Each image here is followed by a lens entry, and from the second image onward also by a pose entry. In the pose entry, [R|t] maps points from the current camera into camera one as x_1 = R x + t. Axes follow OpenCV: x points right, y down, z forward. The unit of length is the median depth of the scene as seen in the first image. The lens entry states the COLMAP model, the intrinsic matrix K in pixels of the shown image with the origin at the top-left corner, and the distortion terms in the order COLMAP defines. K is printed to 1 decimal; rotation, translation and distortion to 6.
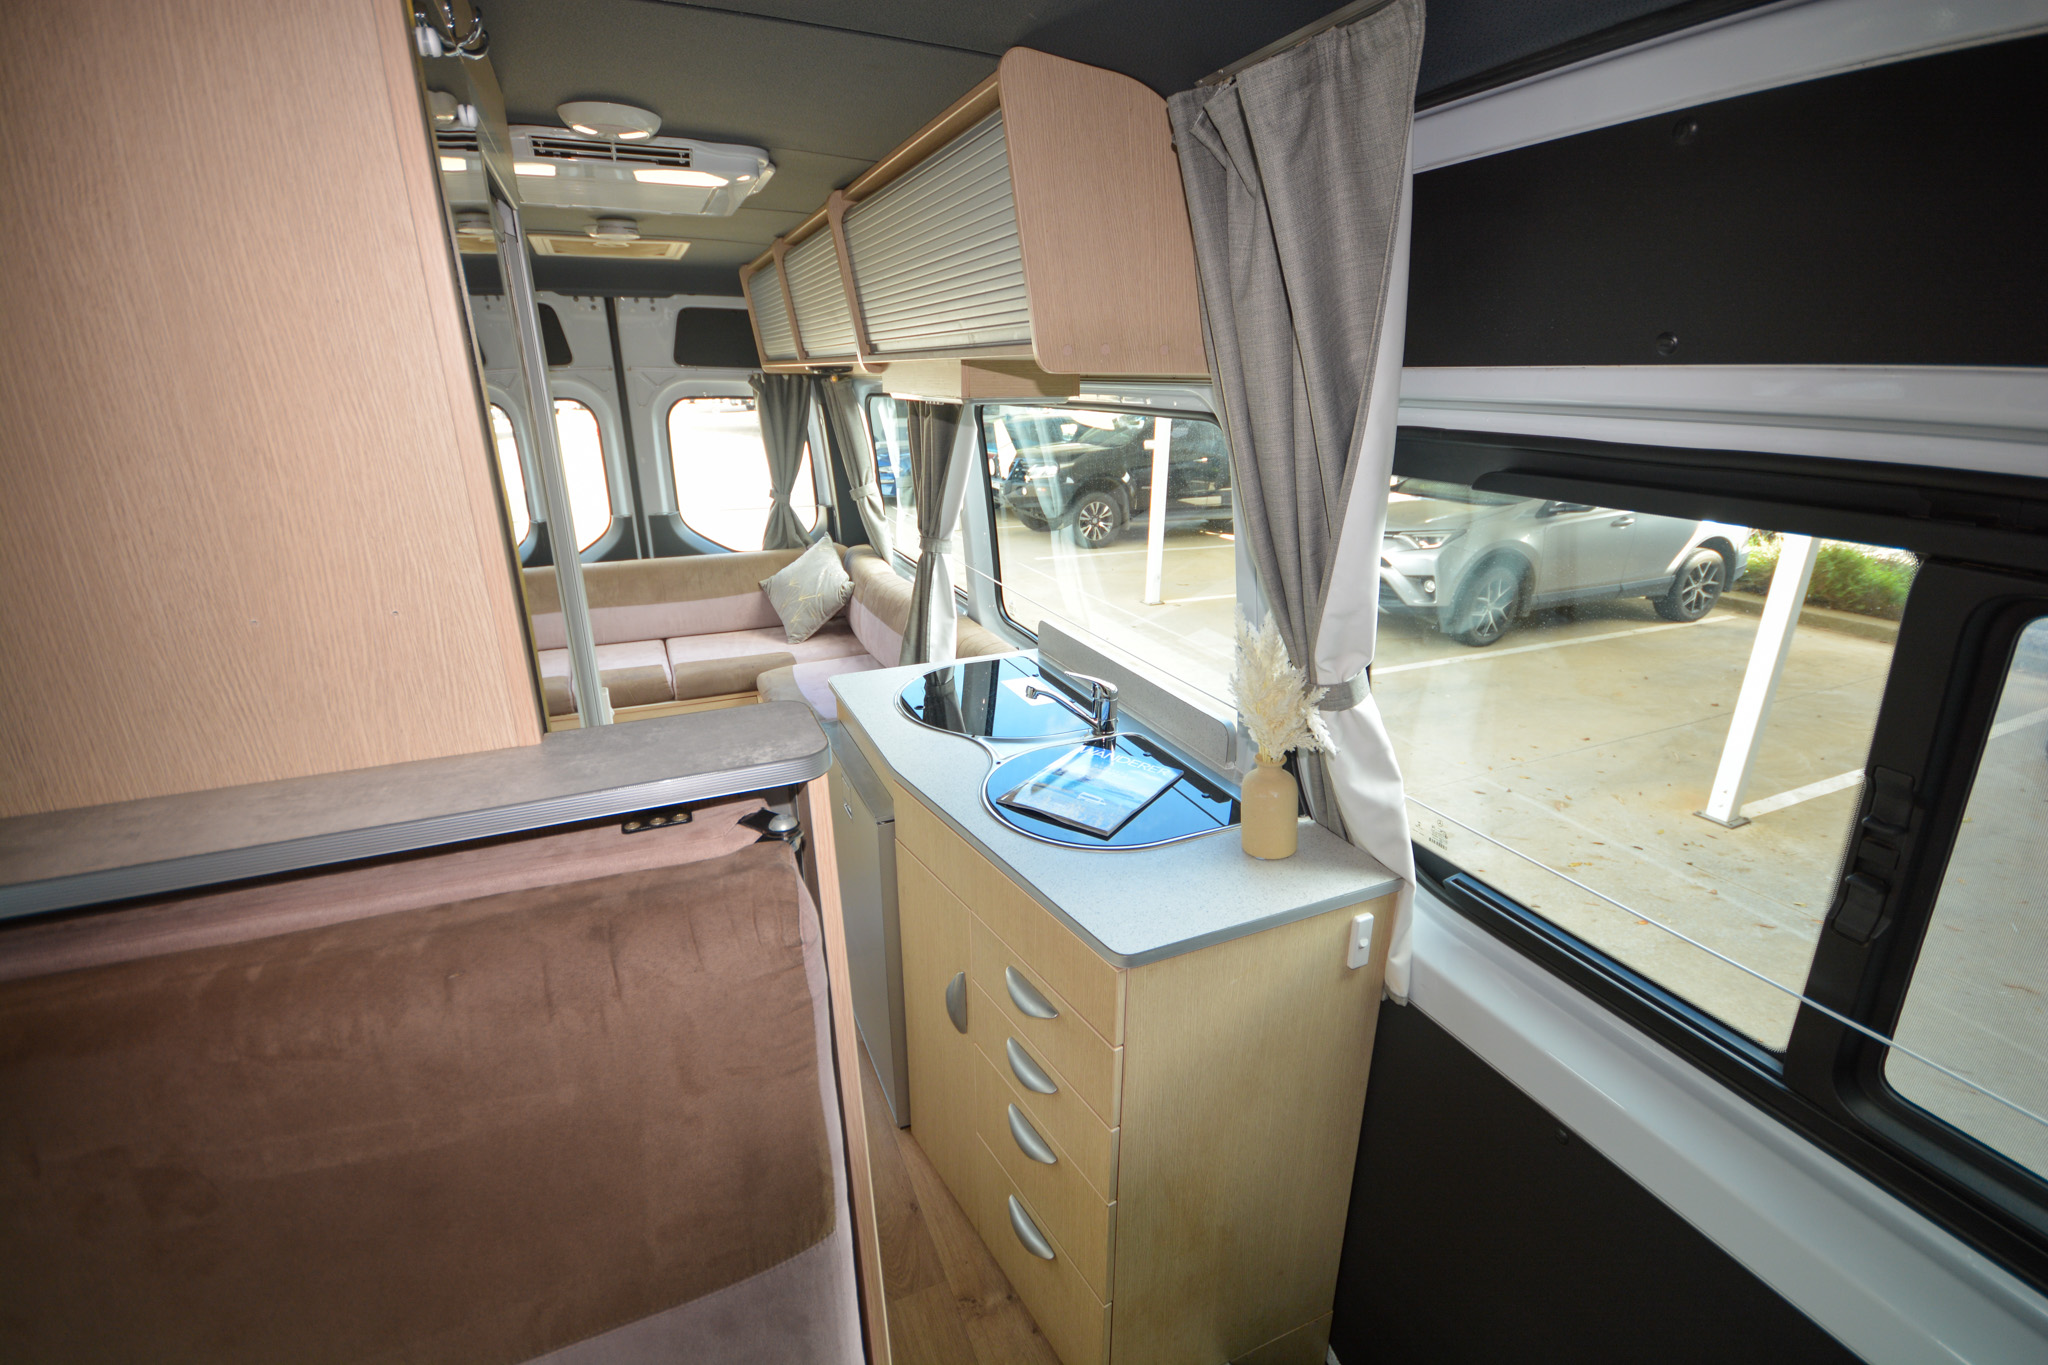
lens RADIAL K [[897.0, 0, 1020.2], [0, 897.0, 685.4], [0, 0, 1]] dist [0.013635, -0.015386]
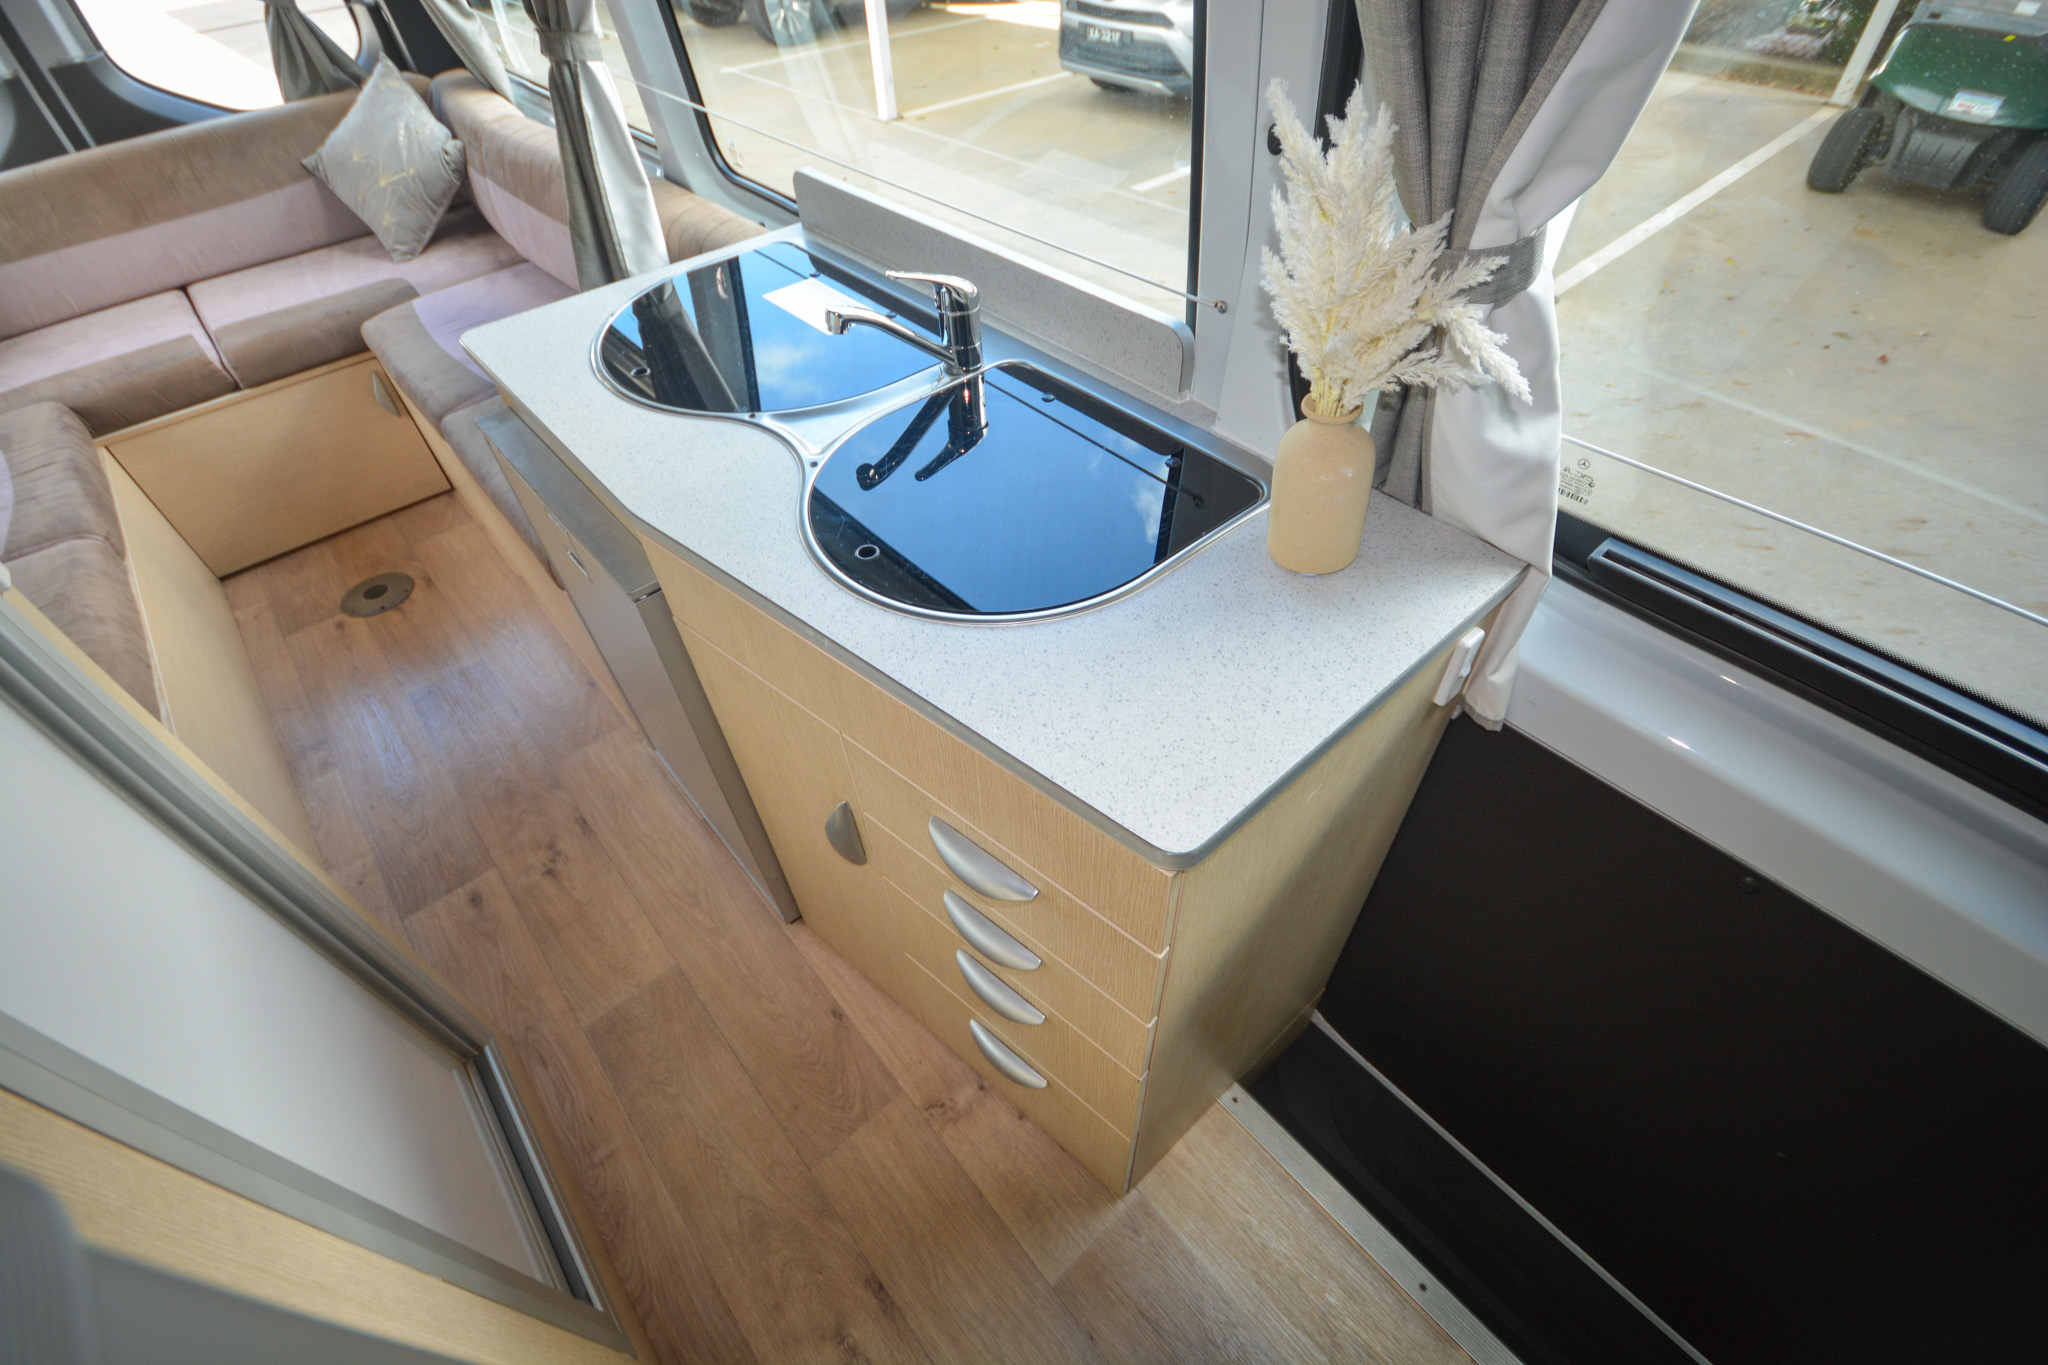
lens RADIAL K [[897.0, 0, 1019.1], [0, 897.0, 685.7], [0, 0, 1]] dist [0.013635, -0.015386]
pose [[0.953372, -0.244080, 0.177502, -0.017679], [0.137435, 0.874747, 0.464682, -0.020320], [-0.268690, -0.418620, 0.867504, 0.199982]]
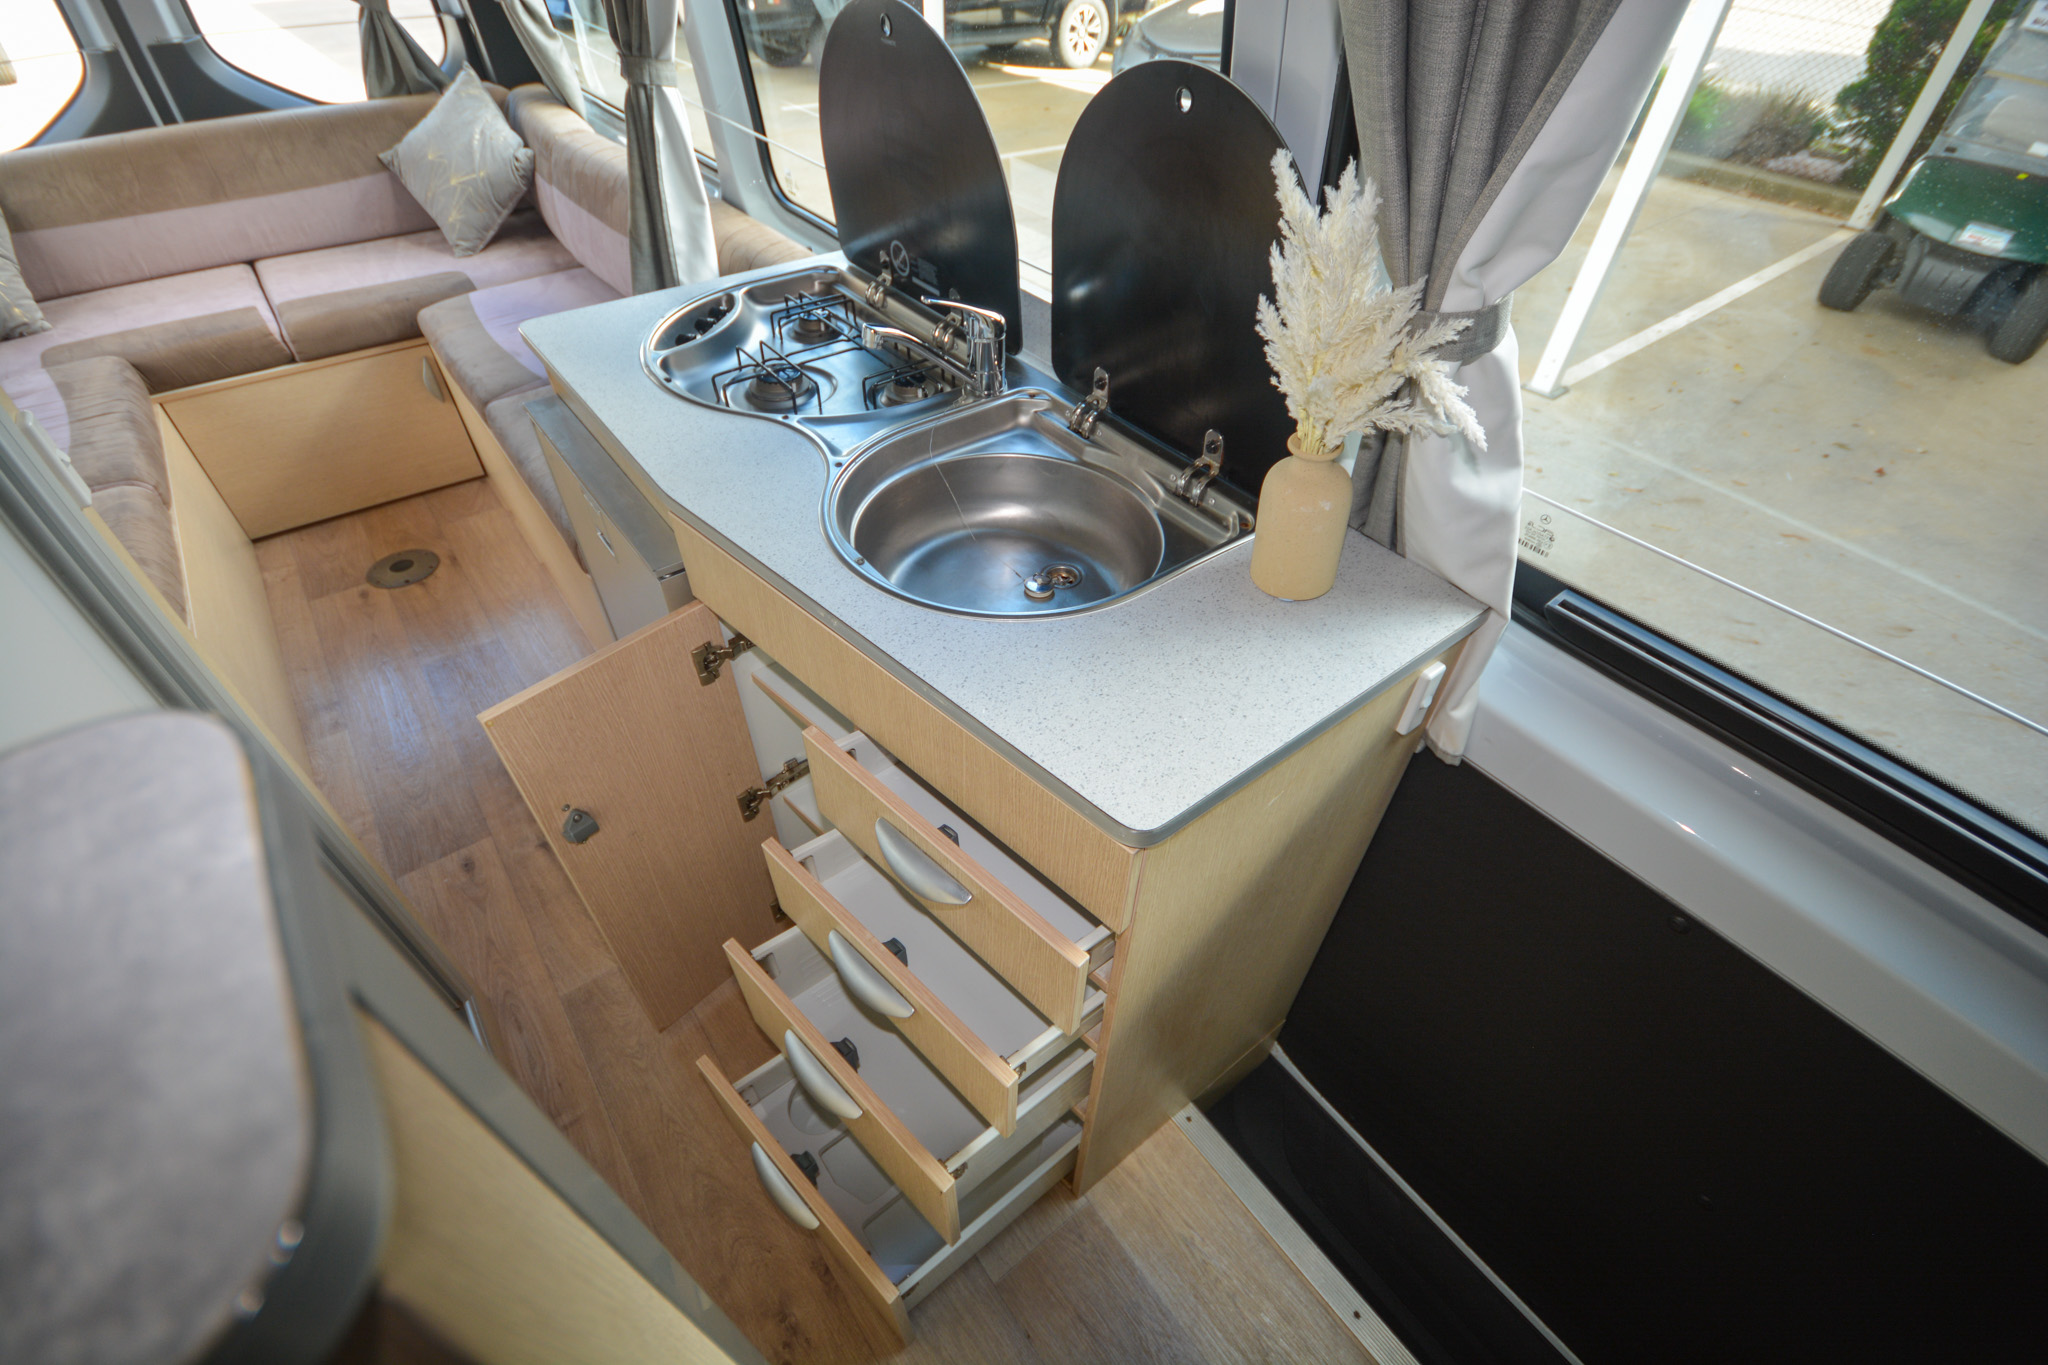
lens RADIAL K [[897.0, 0, 1019.7], [0, 897.0, 685.6], [0, 0, 1]] dist [0.013635, -0.015386]
pose [[0.970331, -0.153413, 0.186875, -0.020975], [0.061435, 0.903987, 0.423122, -0.016023], [-0.233845, -0.399088, 0.886592, 0.177759]]
